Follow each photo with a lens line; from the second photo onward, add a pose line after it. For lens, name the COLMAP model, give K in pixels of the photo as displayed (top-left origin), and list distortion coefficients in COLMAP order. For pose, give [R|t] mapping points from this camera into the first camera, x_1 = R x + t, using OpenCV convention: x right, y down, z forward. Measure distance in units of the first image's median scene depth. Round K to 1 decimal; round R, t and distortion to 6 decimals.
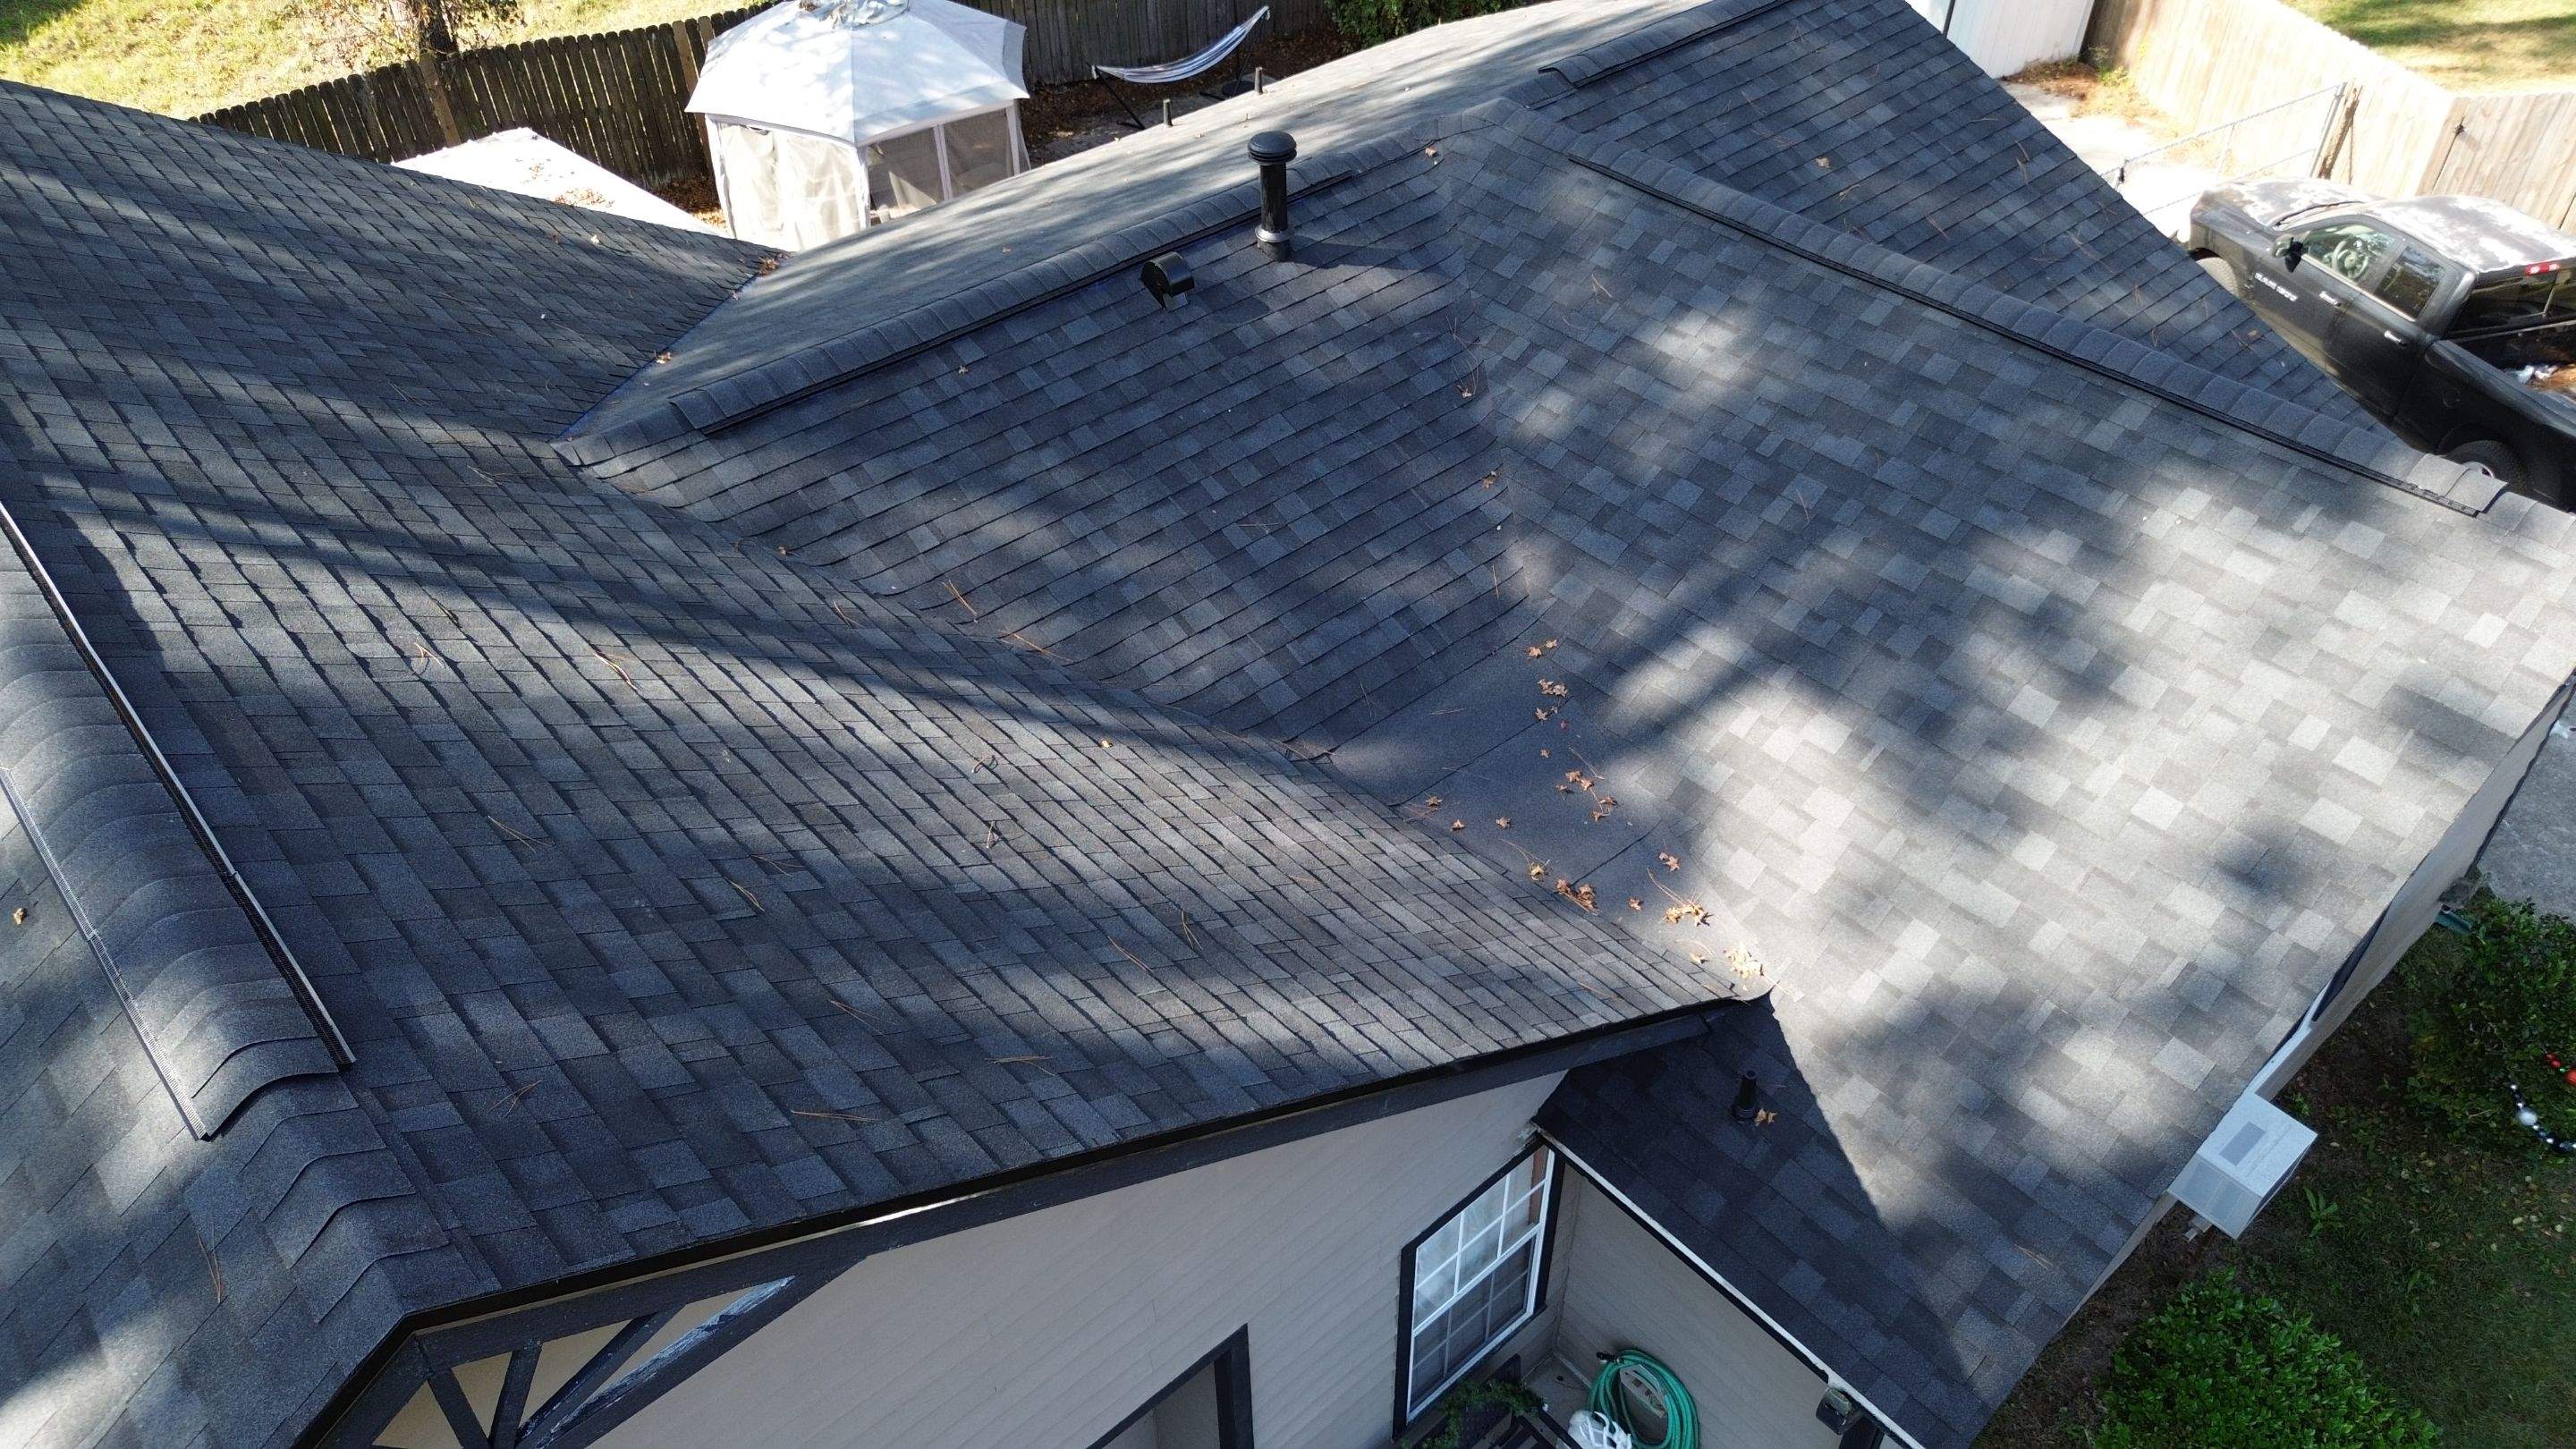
lens RADIAL K [[1819.4, 0, 1309.1], [0, 1819.4, 729.0], [0, 0, 1]] dist [0.075648, -0.083221]
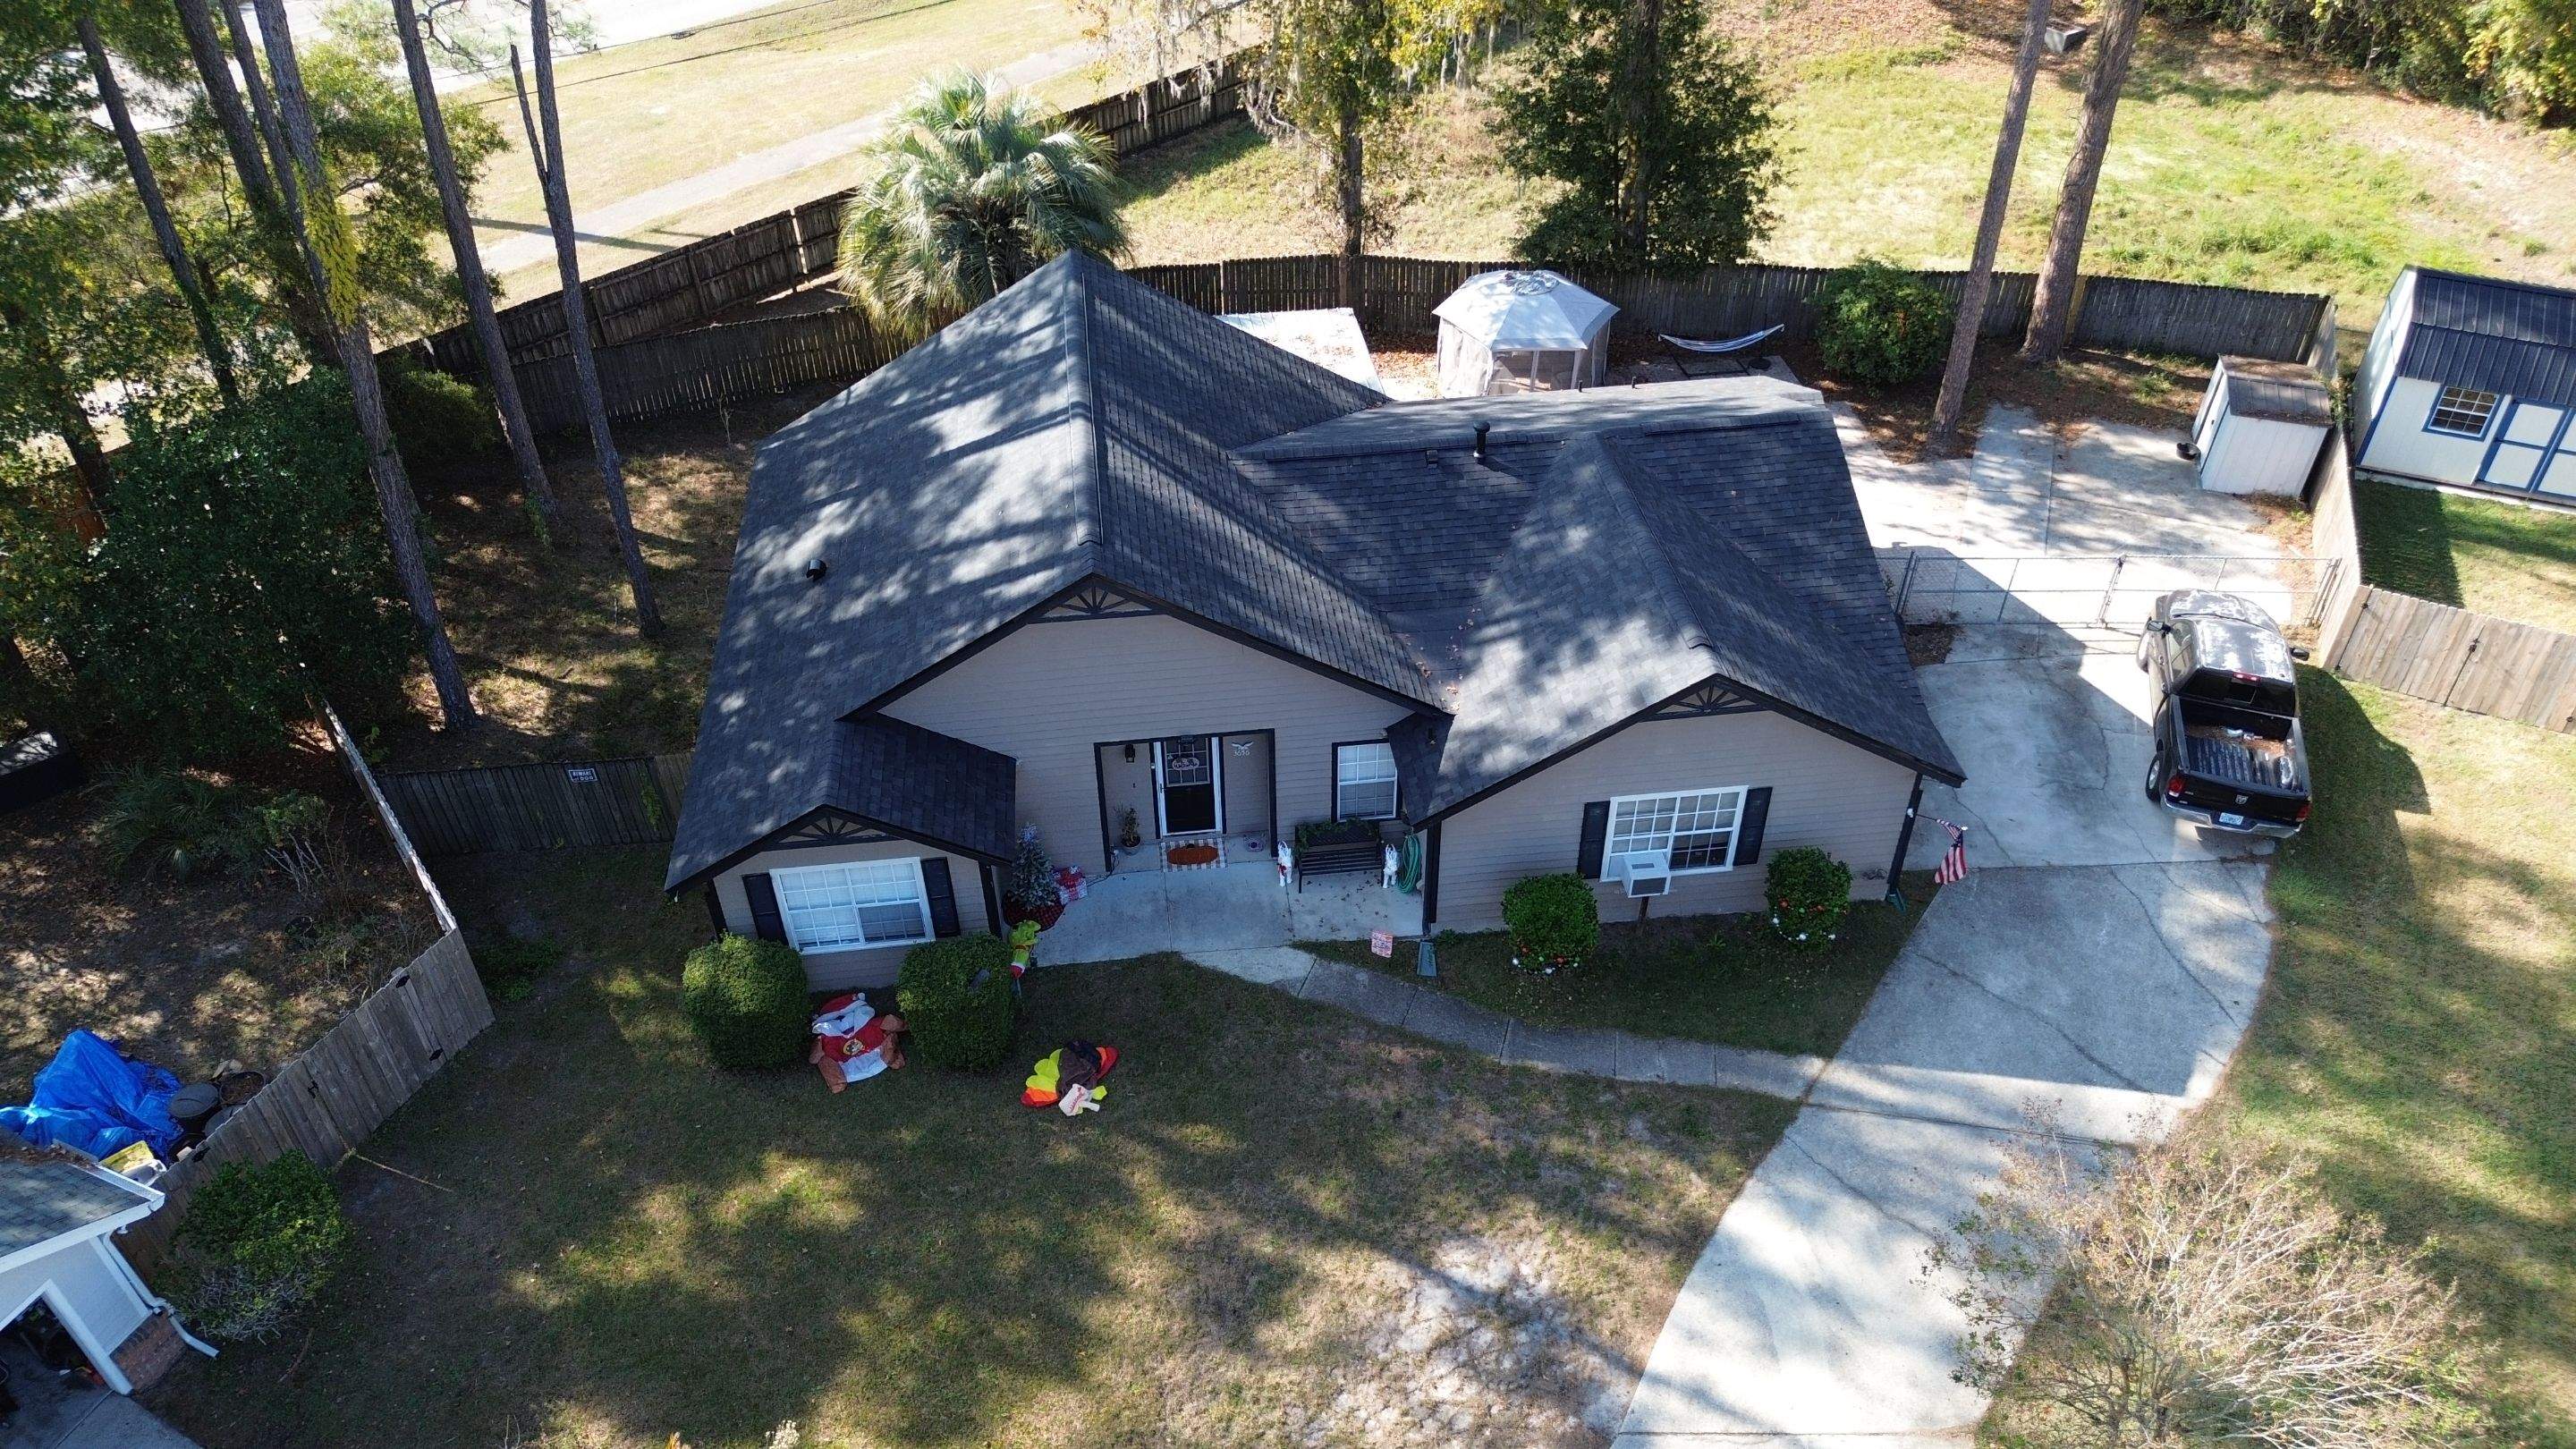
lens RADIAL K [[1819.4, 0, 1309.1], [0, 1819.4, 729.0], [0, 0, 1]] dist [0.075648, -0.083221]
pose [[0.828254, 0.360674, -0.428847, 1.384381], [-0.374869, 0.925483, 0.054359, 0.084669], [0.416496, 0.115739, 0.901740, -1.976697]]
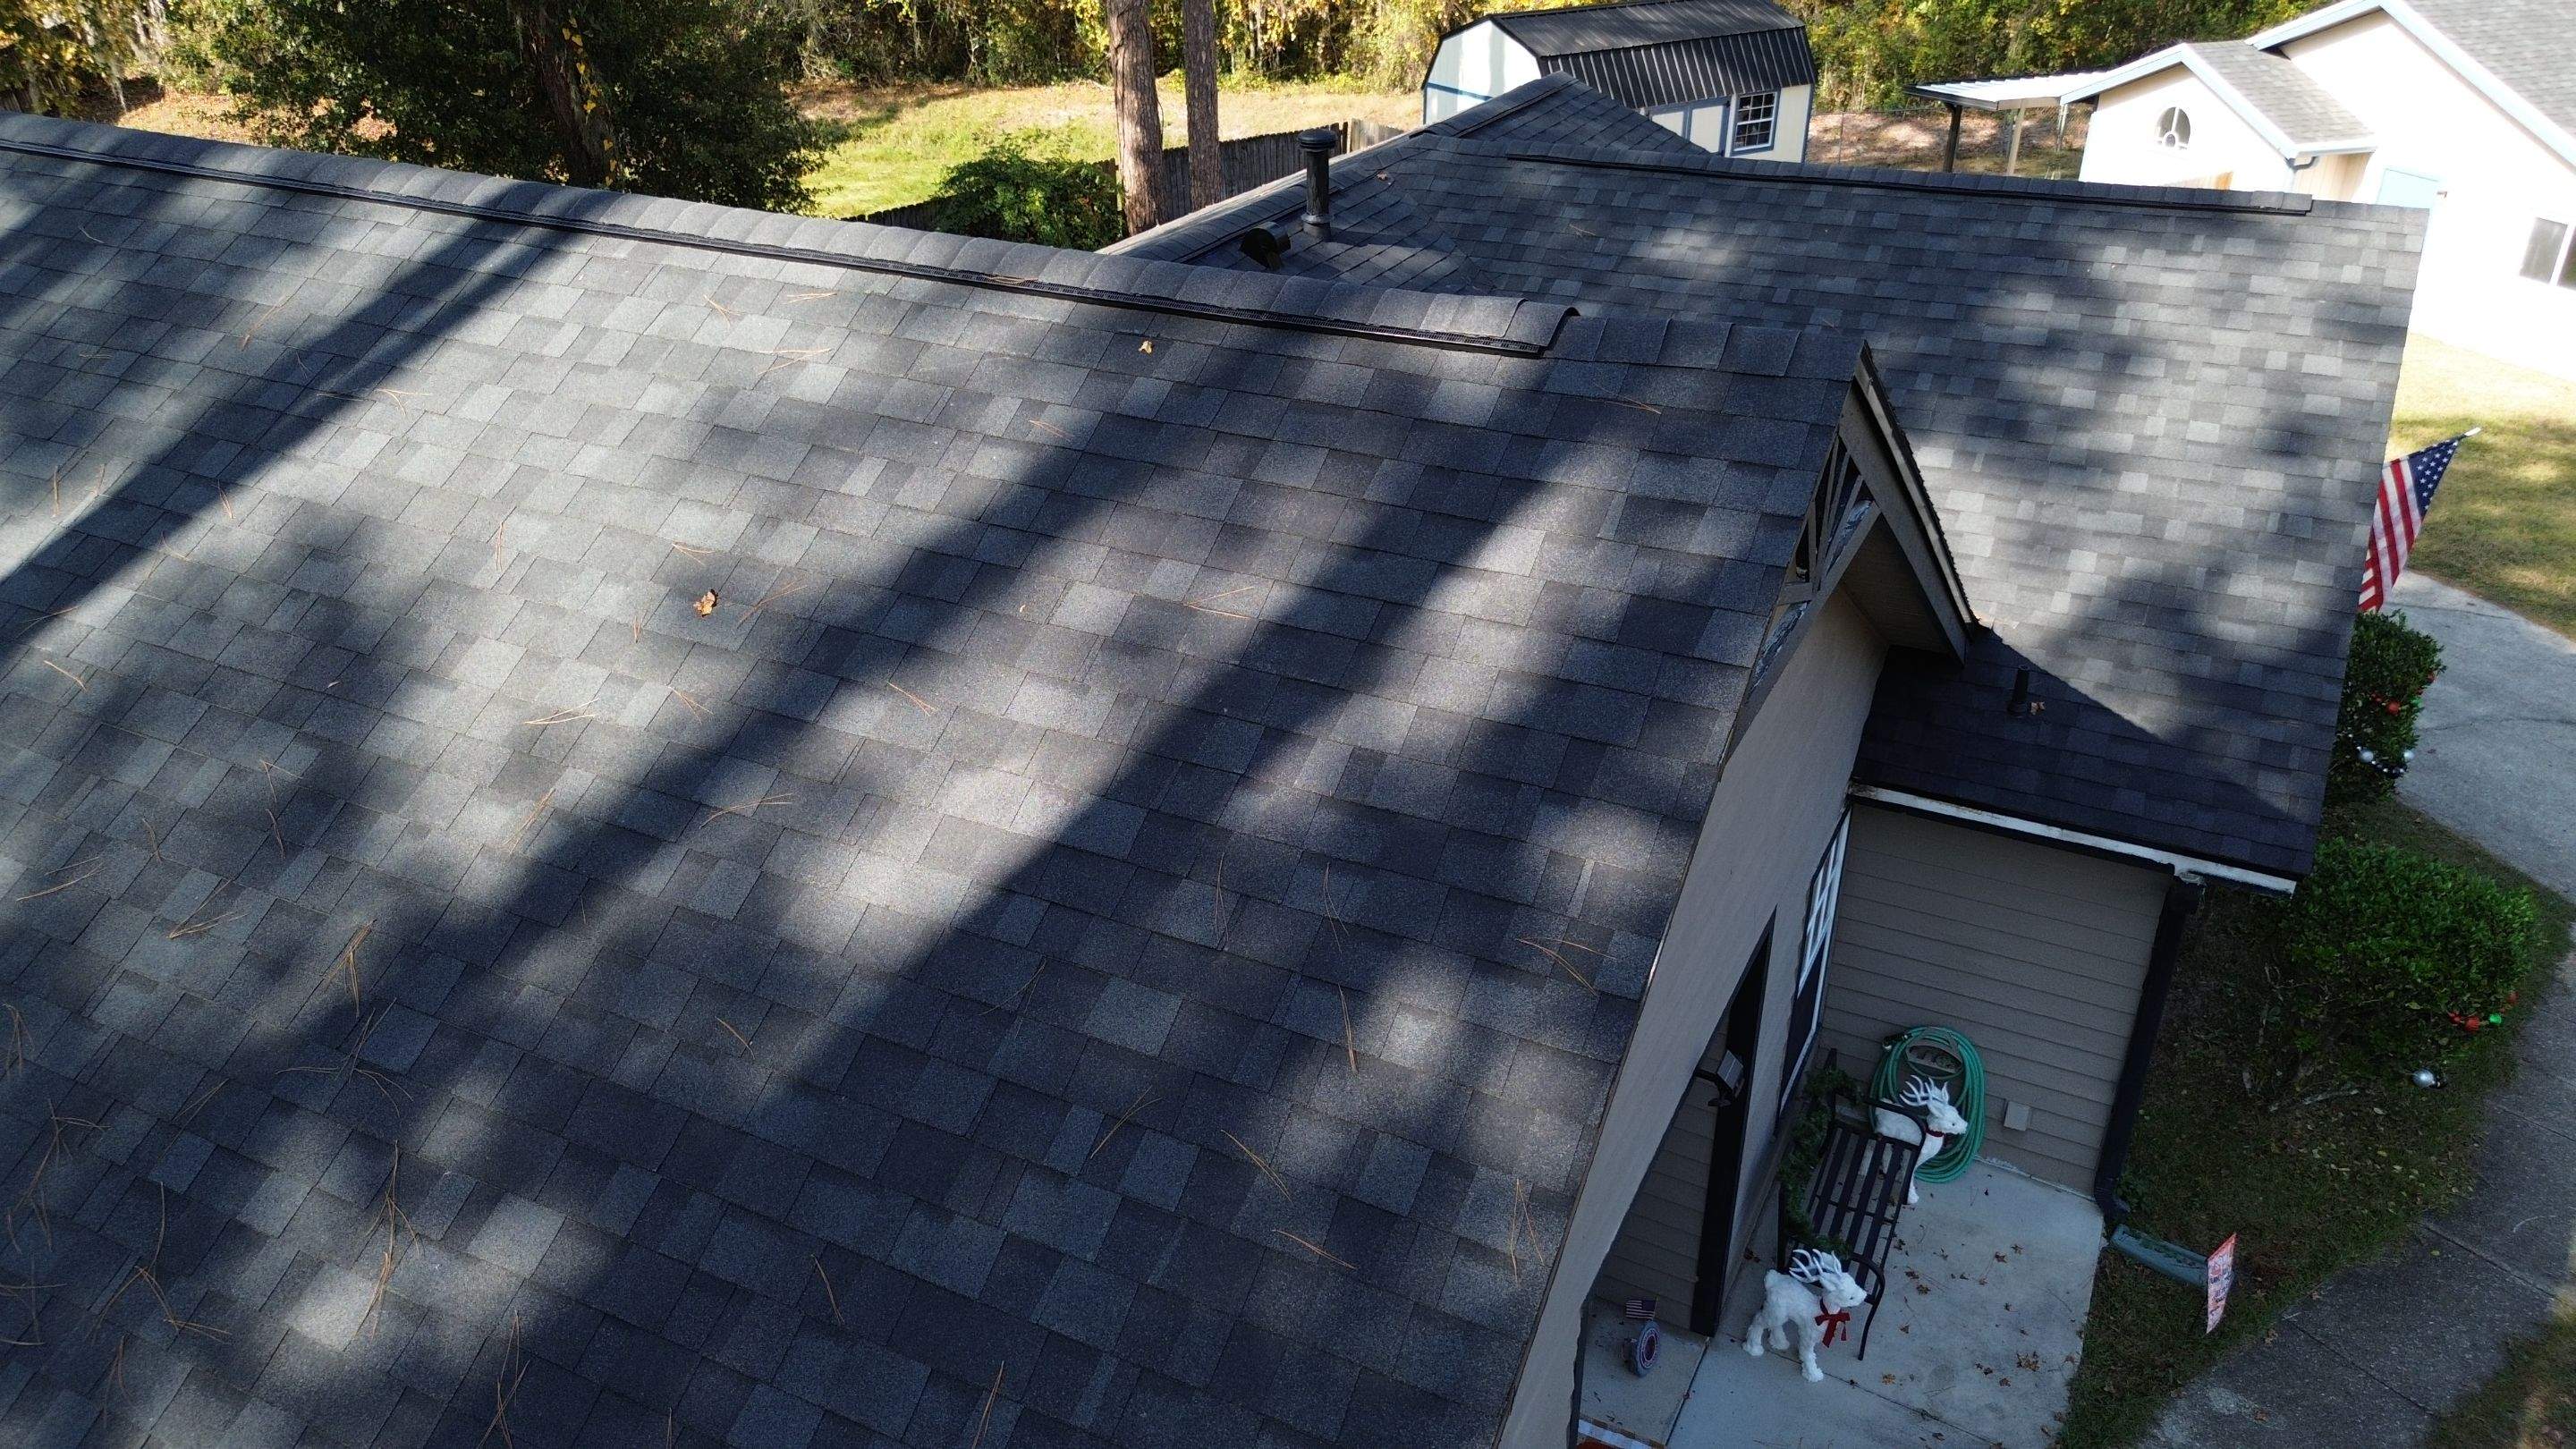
lens RADIAL K [[1819.4, 0, 1309.1], [0, 1819.4, 729.0], [0, 0, 1]] dist [0.075648, -0.083221]
pose [[0.927779, -0.173803, 0.330180, -0.574117], [0.244183, 0.951907, -0.185059, 0.313302], [-0.282137, 0.252318, 0.925599, 0.000459]]
